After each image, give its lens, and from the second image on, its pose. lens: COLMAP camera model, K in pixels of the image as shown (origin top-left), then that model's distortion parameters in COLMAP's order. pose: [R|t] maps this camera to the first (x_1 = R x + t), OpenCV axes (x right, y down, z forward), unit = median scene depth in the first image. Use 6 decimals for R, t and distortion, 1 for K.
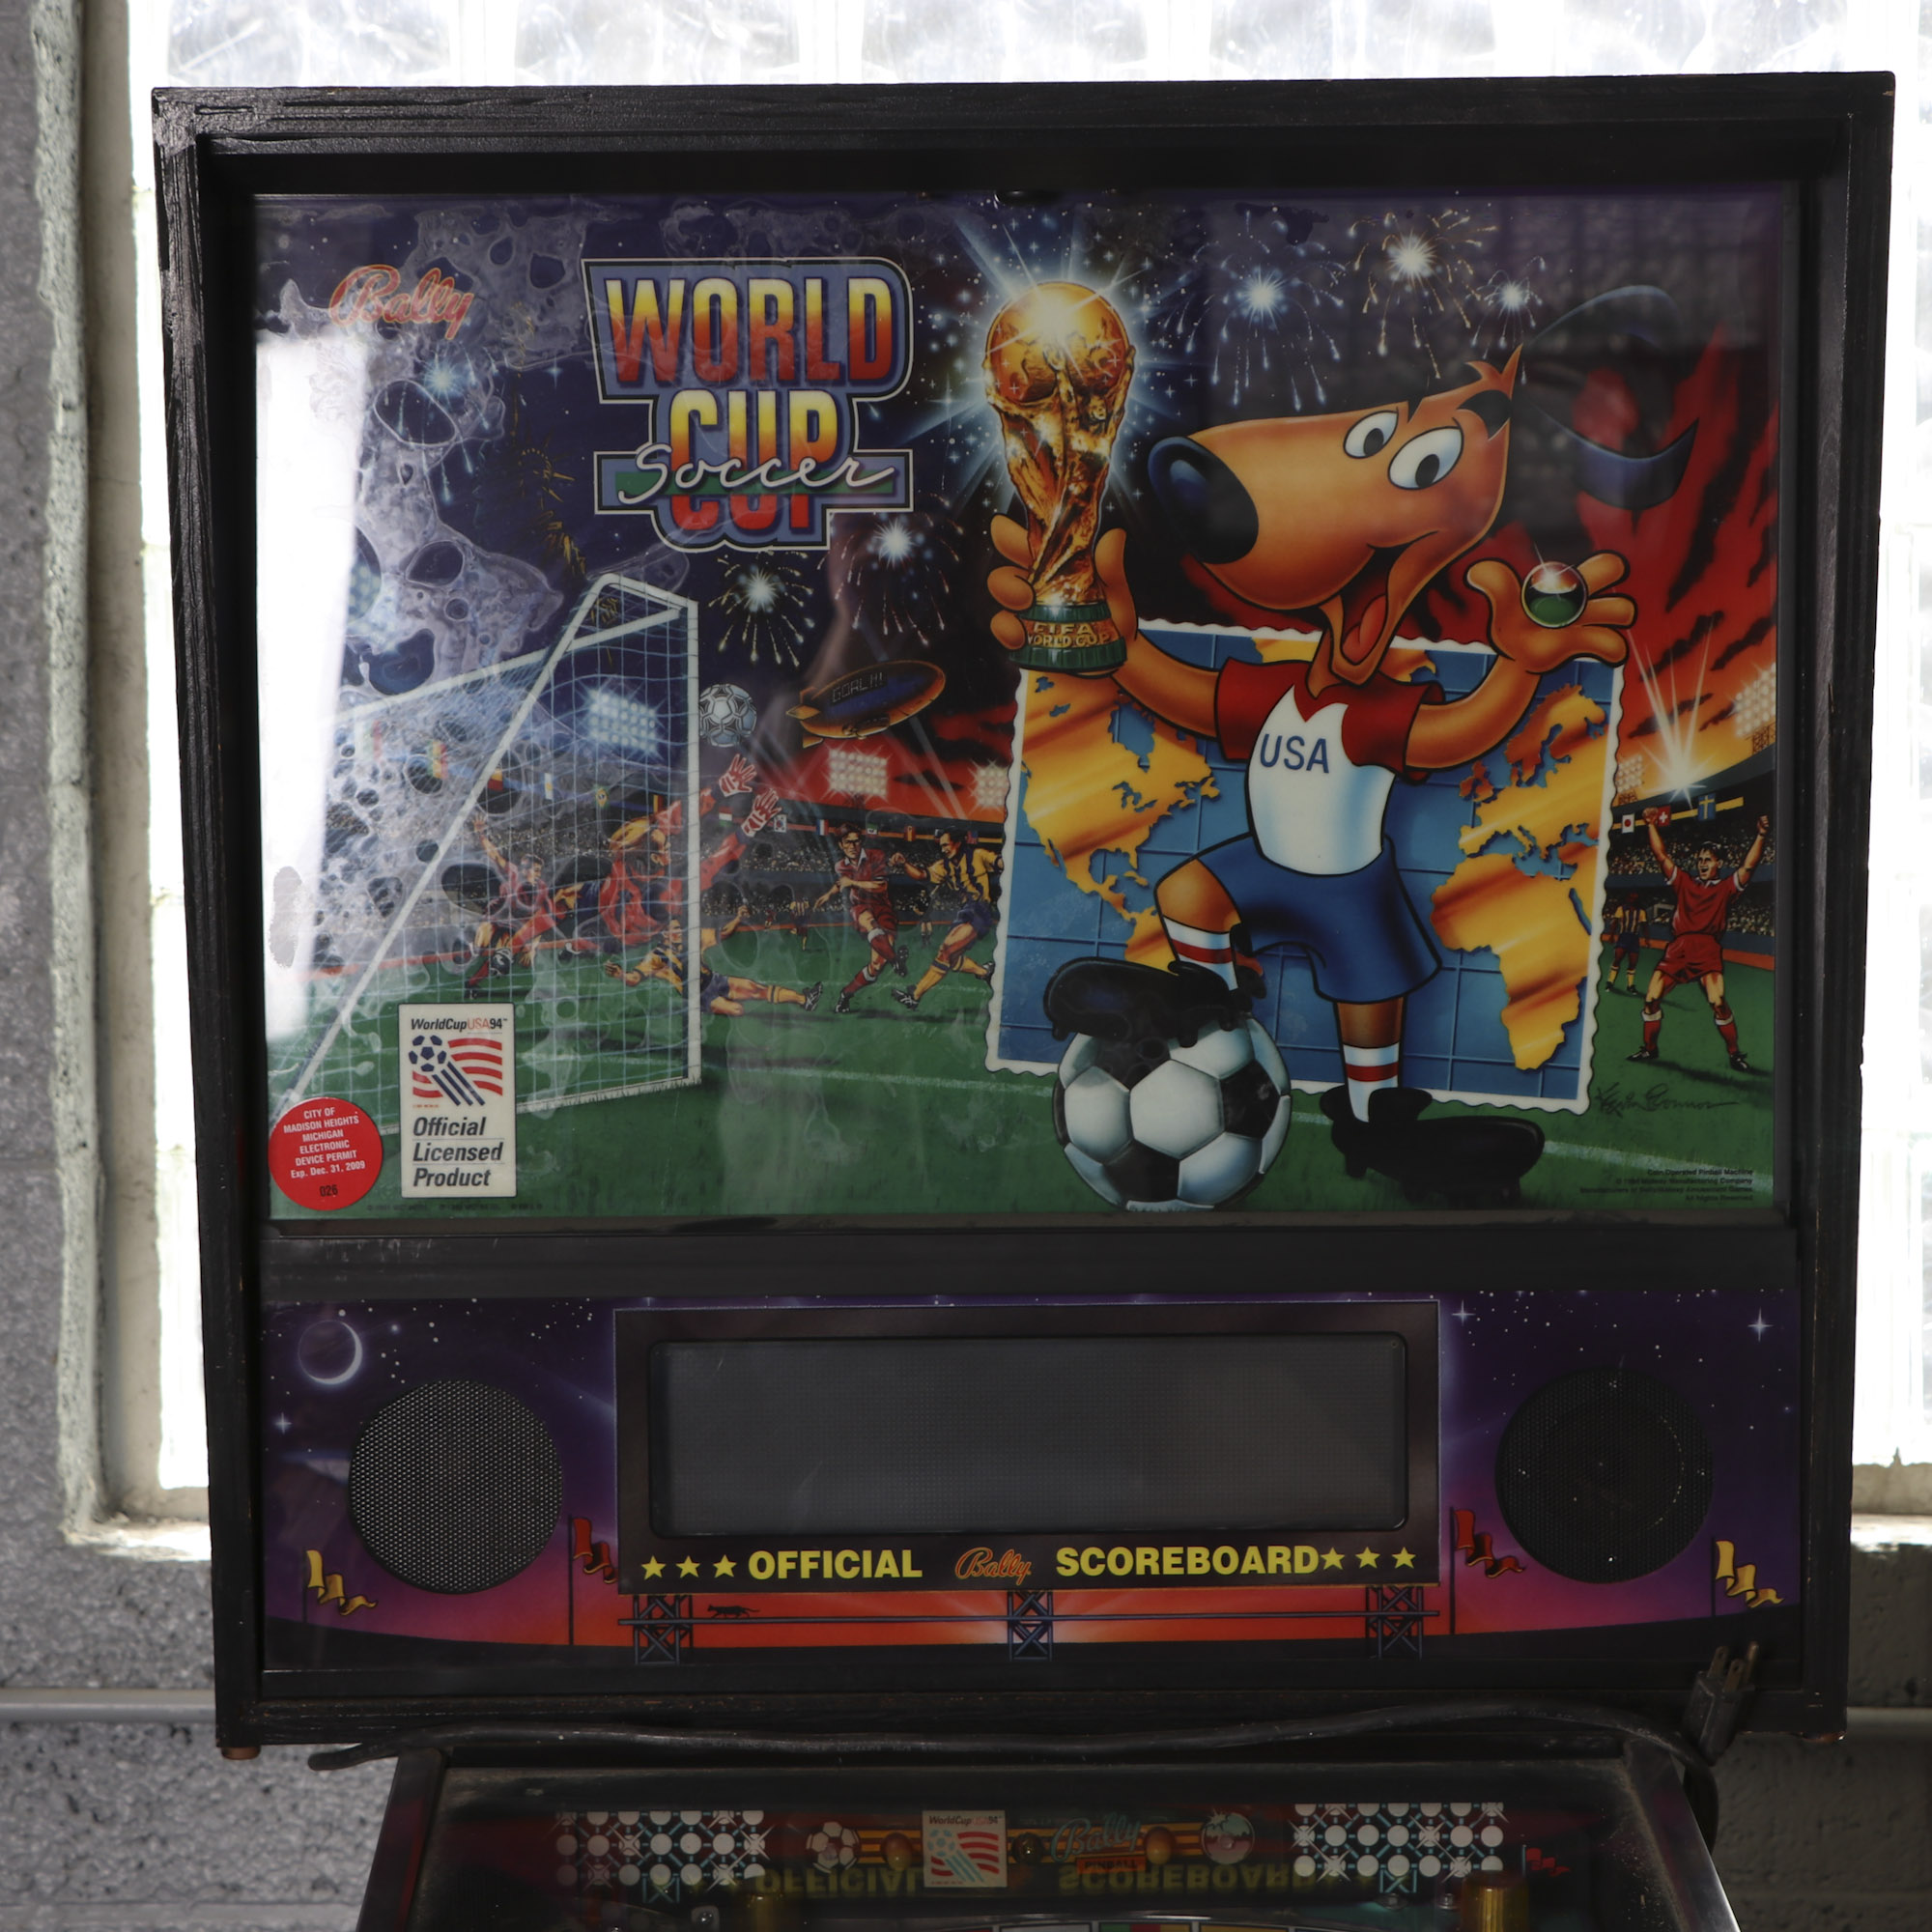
lens RADIAL K [[4844.7, 0, 966.0], [0, 4844.7, 966.0], [0, 0, 1]] dist [0.083649, 0.531193]
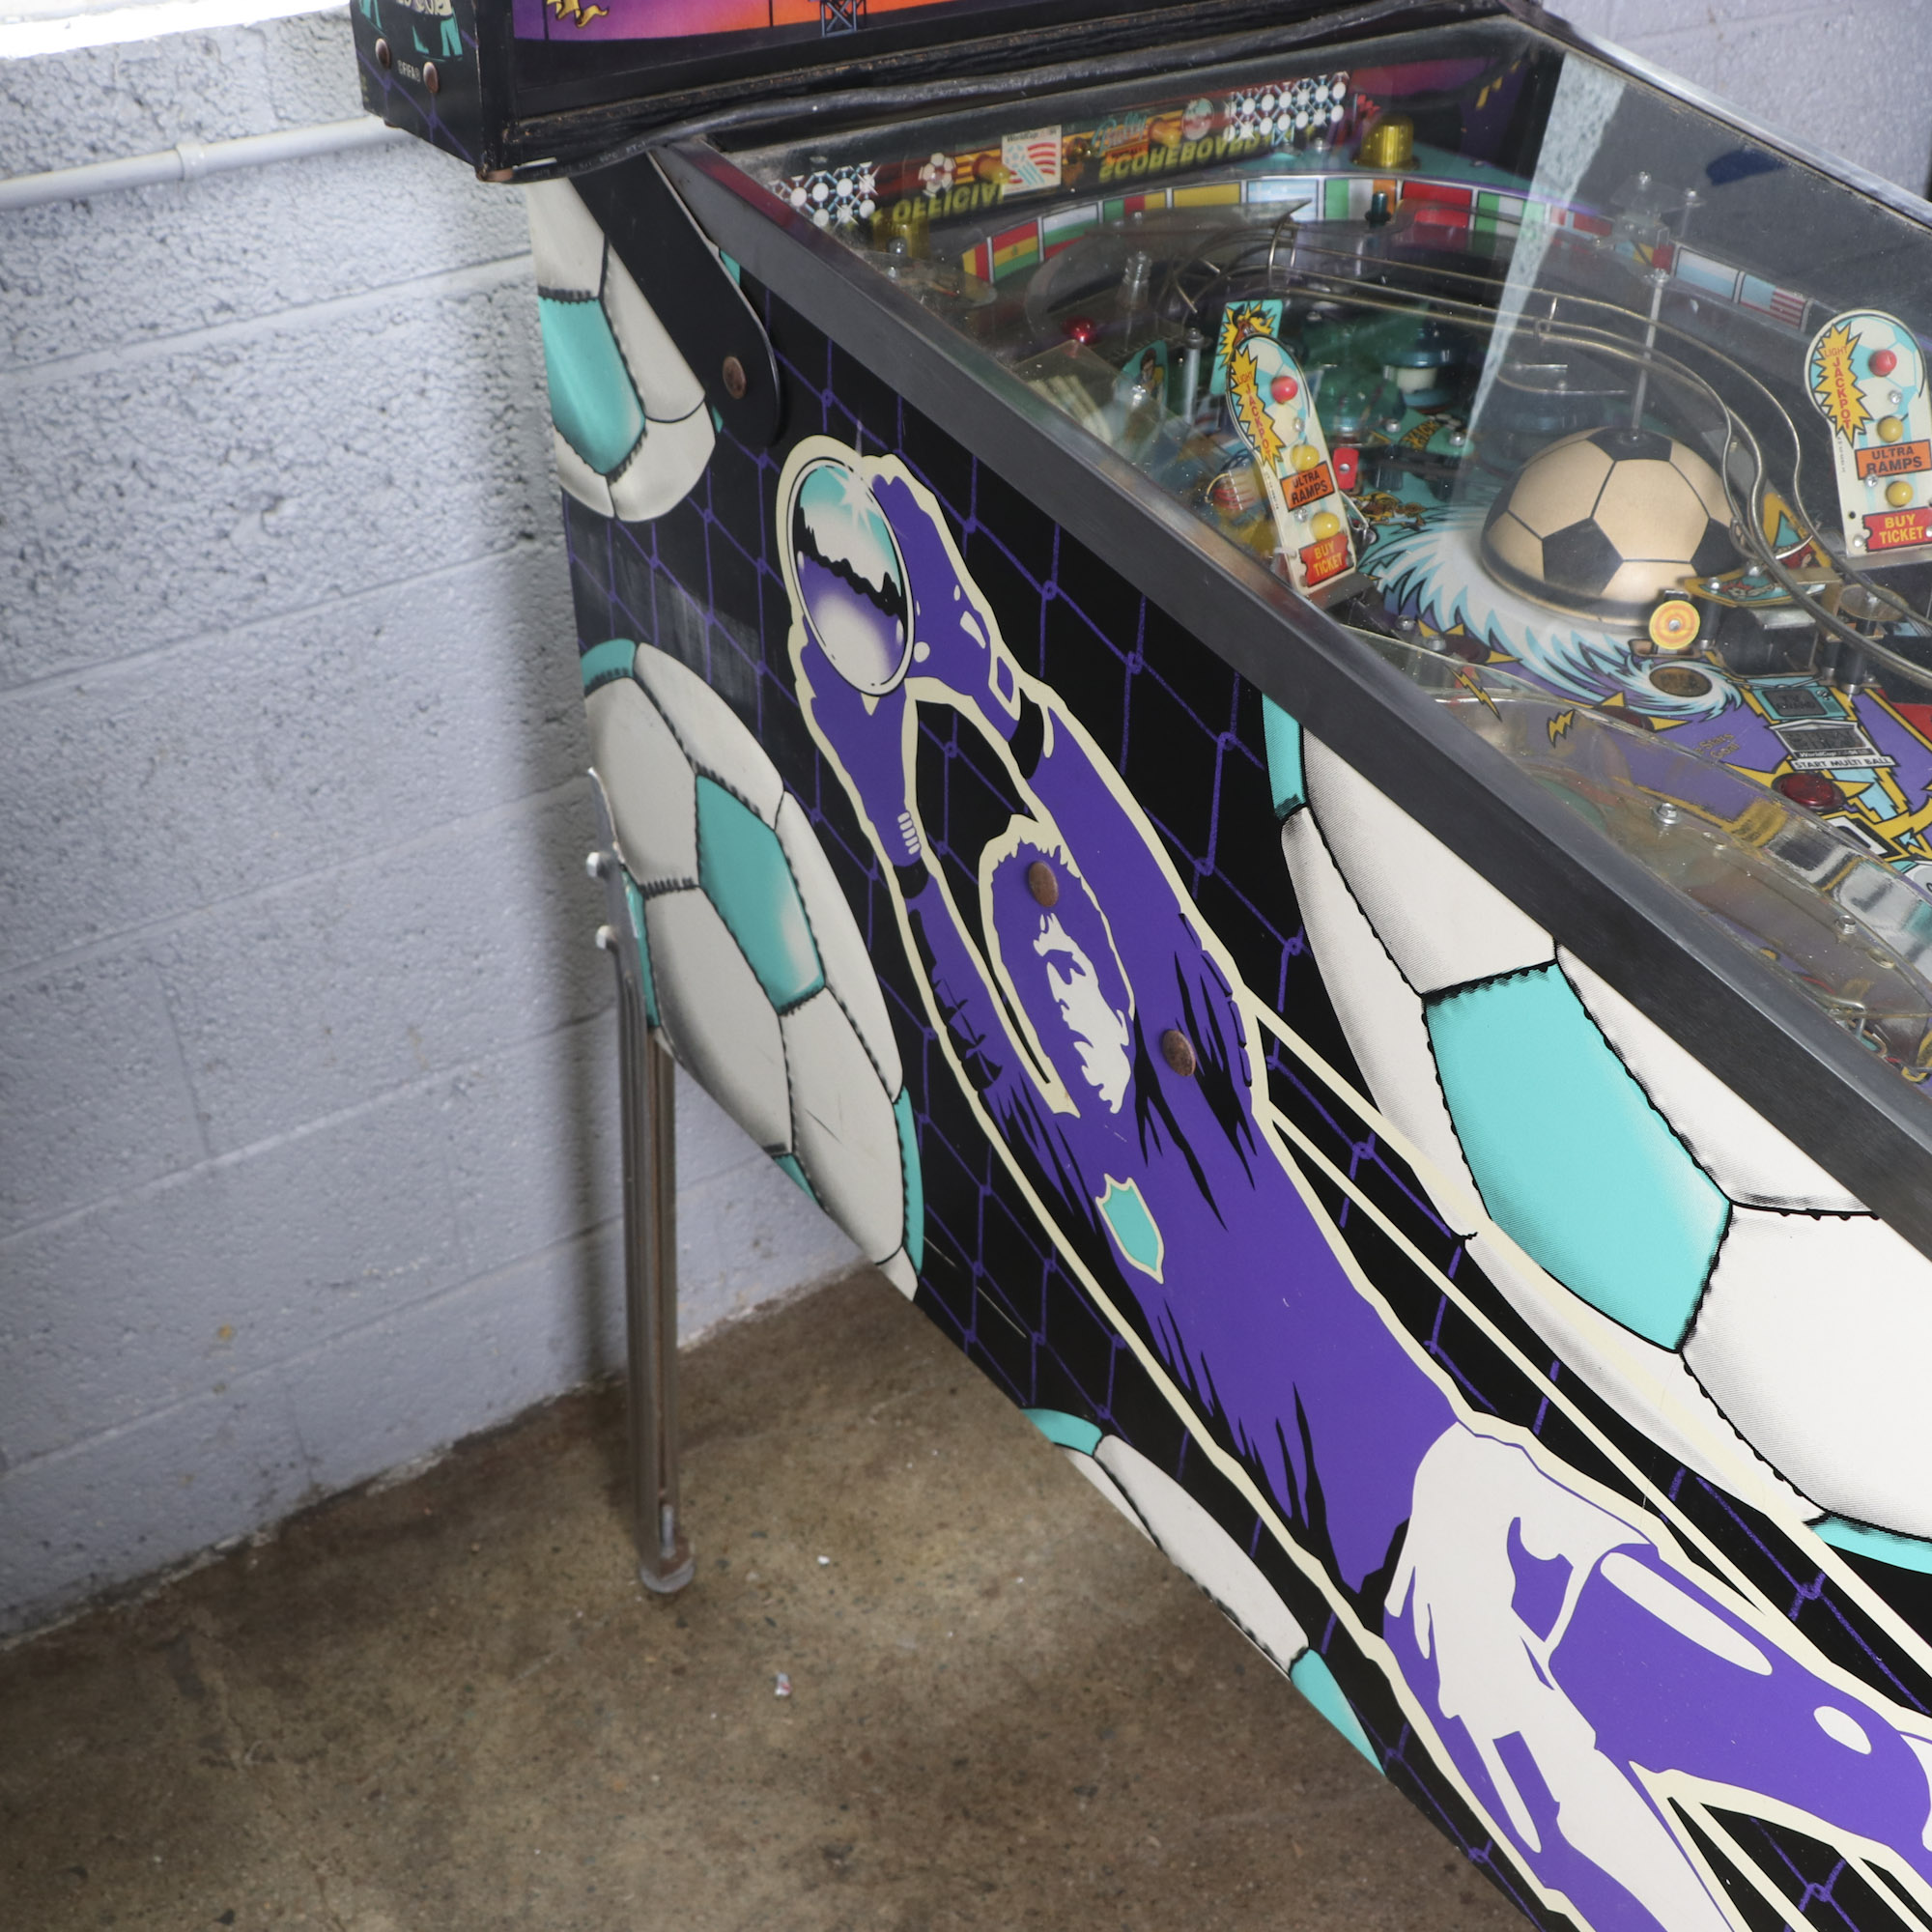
lens RADIAL K [[2328.5, 0, 966.0], [0, 2328.5, 966.0], [0, 0, 1]] dist [-0.194990, 0.177913]
pose [[0.841430, -0.317096, 0.437544, -0.334049], [0.054486, 0.855380, 0.515127, 0.061641], [-0.537611, -0.409604, 0.737020, 0.519088]]
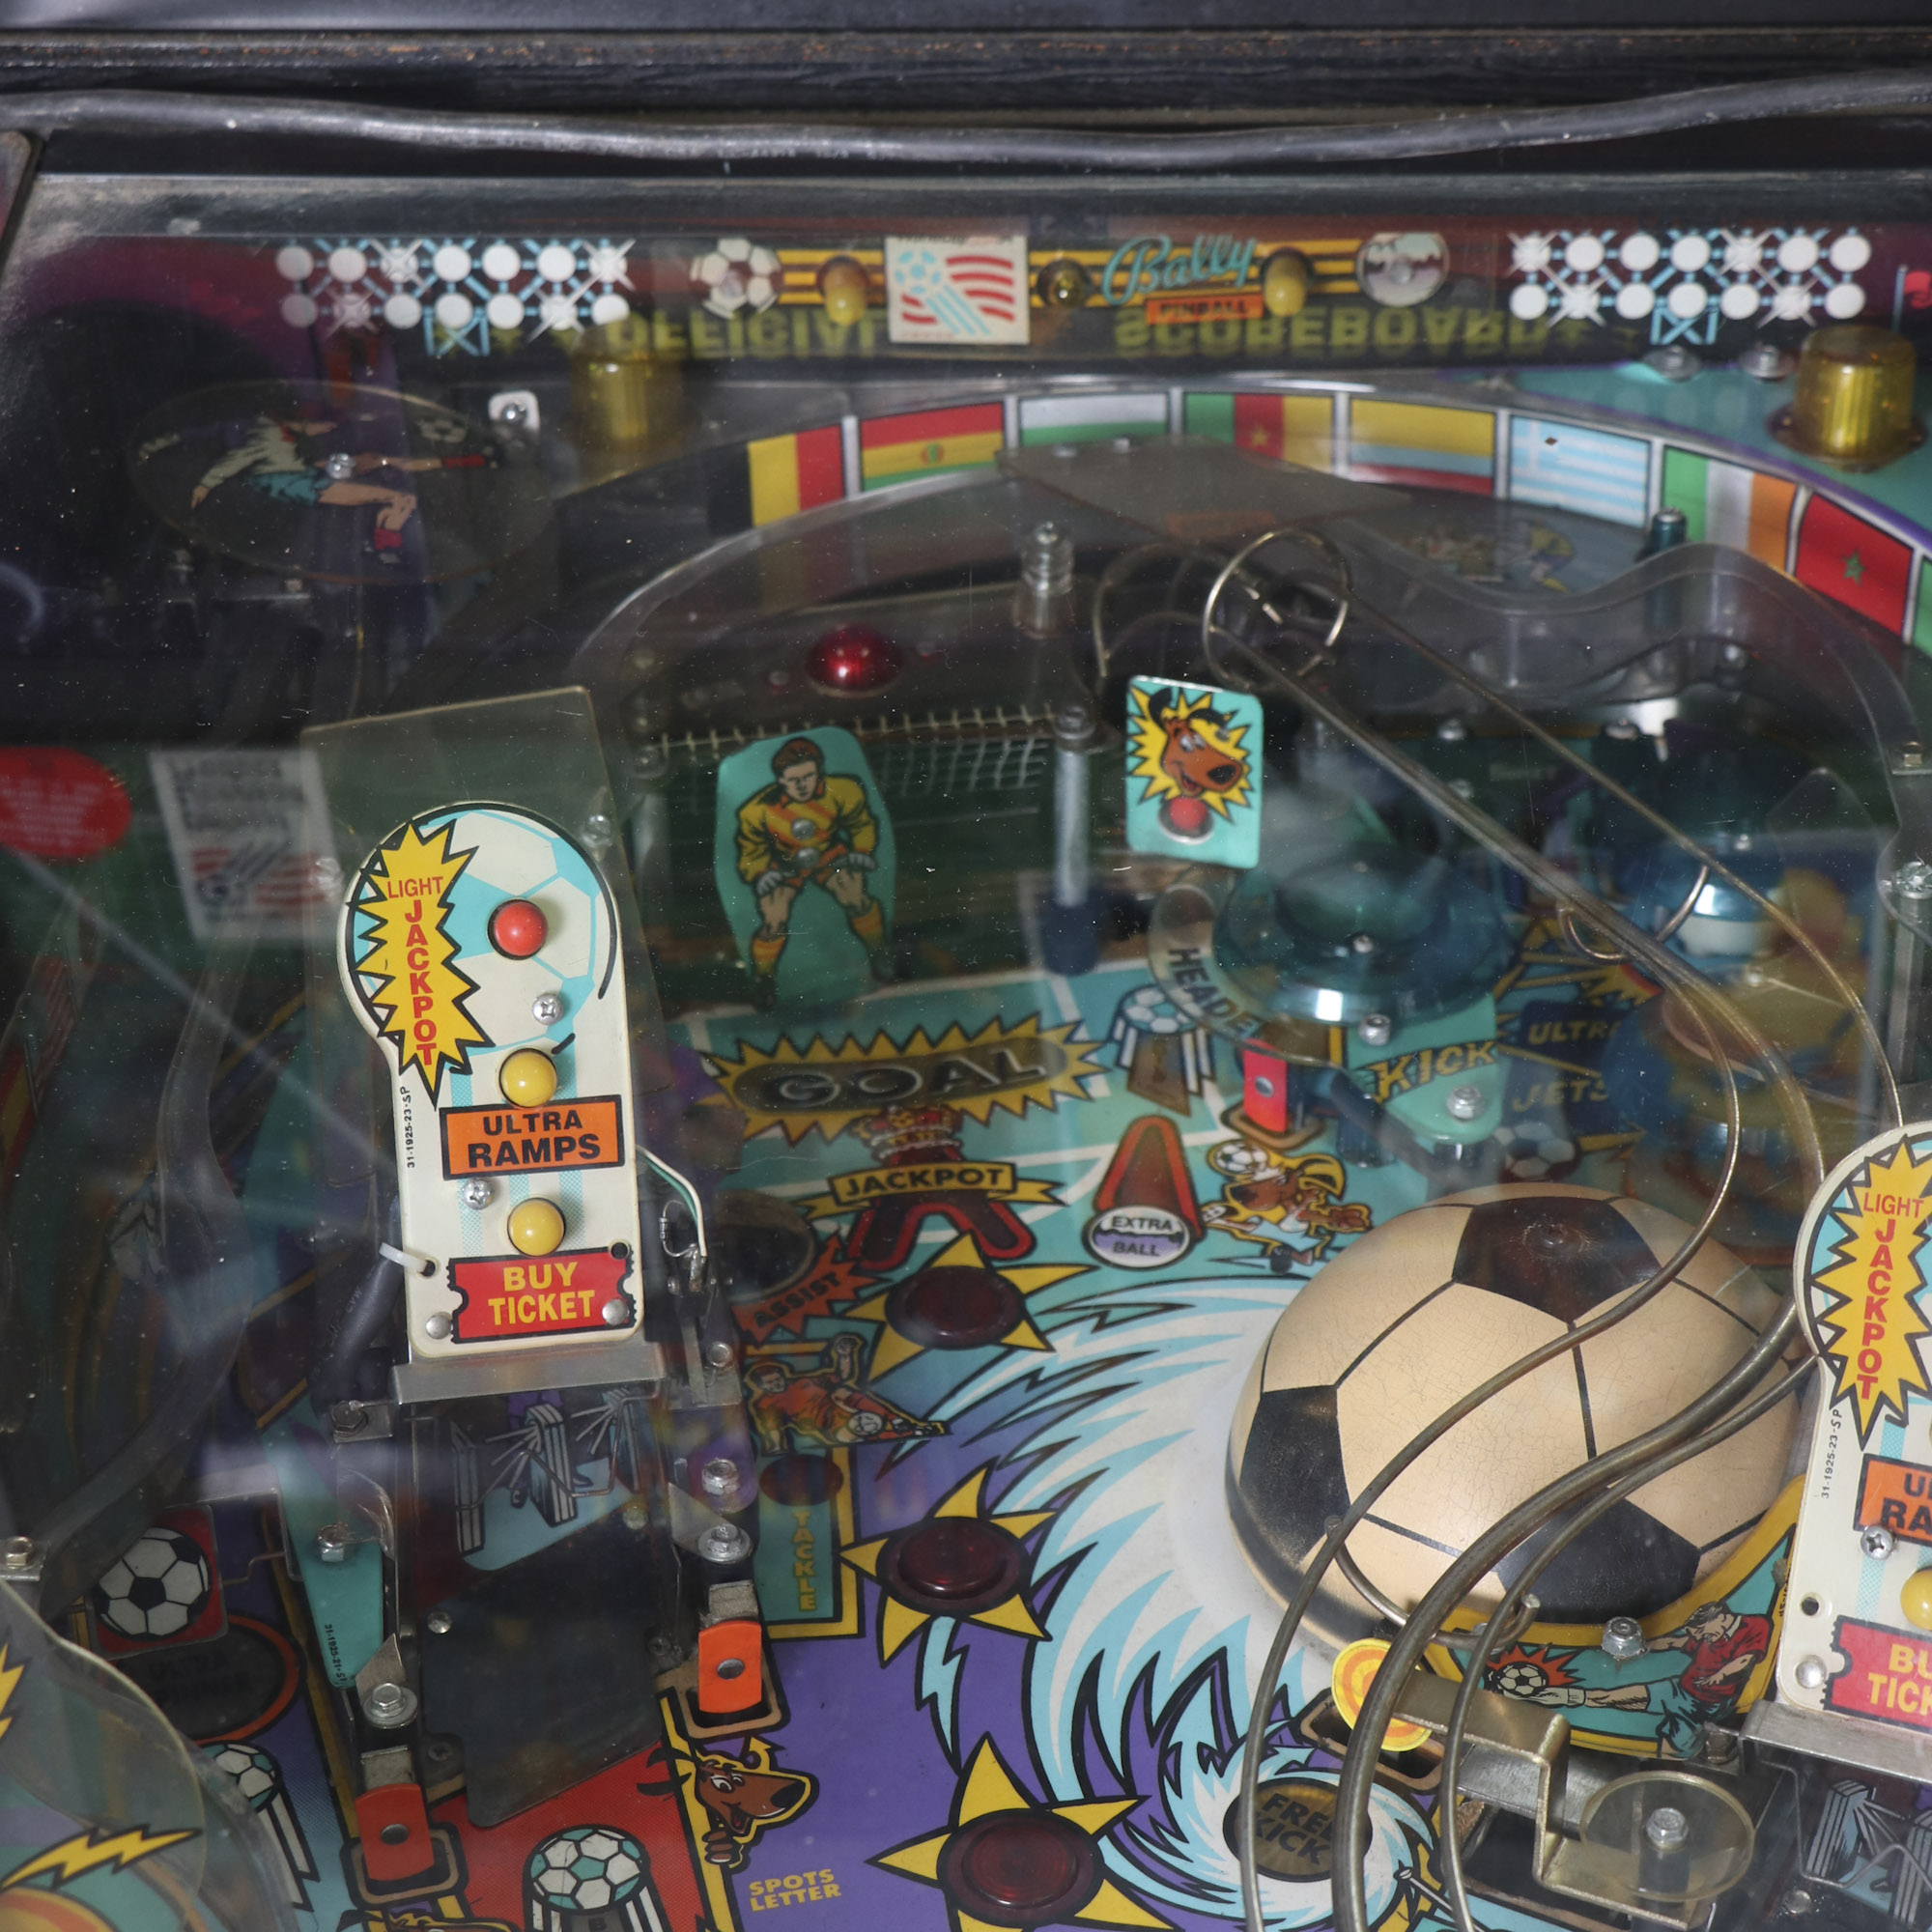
lens RADIAL K [[4317.2, 0, 966.0], [0, 4317.2, 966.0], [0, 0, 1]] dist [0.012875, 0.445882]
pose [[0.999510, 0.011323, -0.029178, 0.017473], [0.002764, 0.896689, 0.442652, 0.023871], [0.031176, -0.442516, 0.896219, 0.502410]]
